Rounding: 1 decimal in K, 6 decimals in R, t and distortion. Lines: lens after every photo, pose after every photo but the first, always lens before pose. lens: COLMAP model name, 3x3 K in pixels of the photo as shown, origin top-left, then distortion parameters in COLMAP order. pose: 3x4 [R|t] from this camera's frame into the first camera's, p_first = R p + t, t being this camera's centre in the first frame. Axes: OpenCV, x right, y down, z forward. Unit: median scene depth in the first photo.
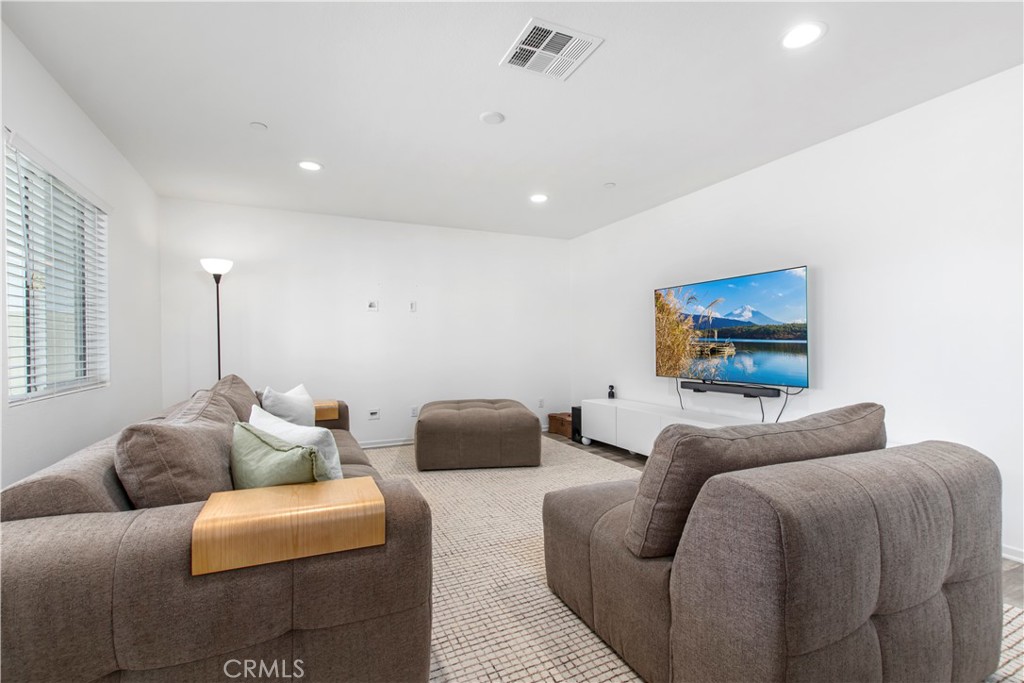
lens RADIAL K [[467.3, 0, 508.4], [0, 467.3, 345.8], [0, 0, 1]] dist [0.005124, -0.002702]
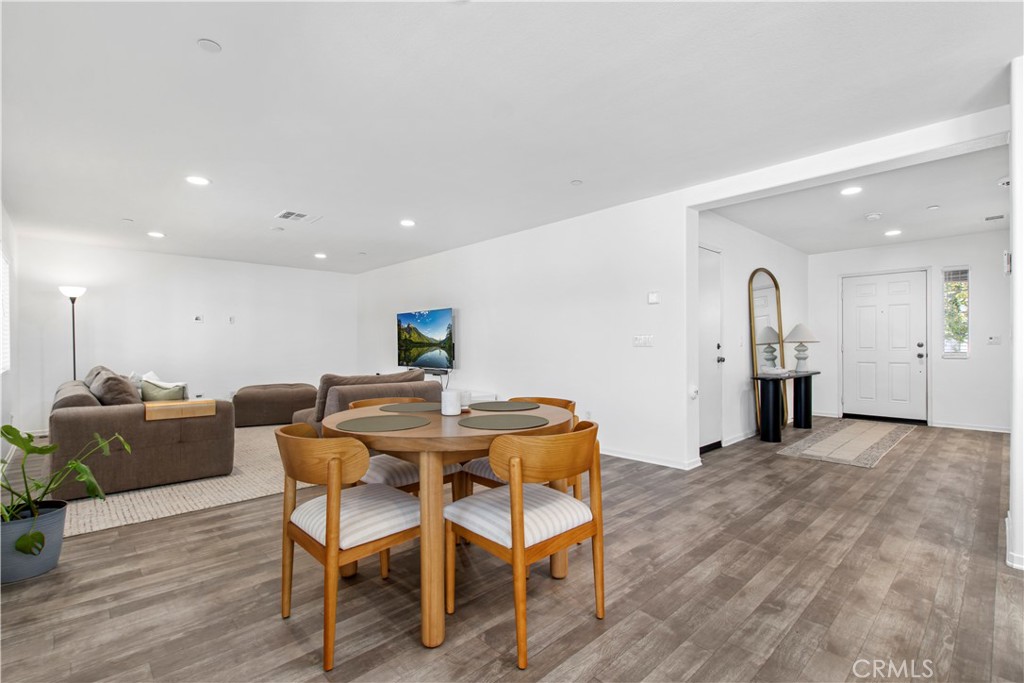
lens RADIAL K [[467.3, 0, 509.2], [0, 467.3, 345.6], [0, 0, 1]] dist [0.005124, -0.002702]
pose [[0.947582, 0.000588, 0.319513, 0.512267], [0.000759, 0.999991, -0.004091, 0.000677], [-0.319513, 0.004119, 0.947573, -2.229455]]
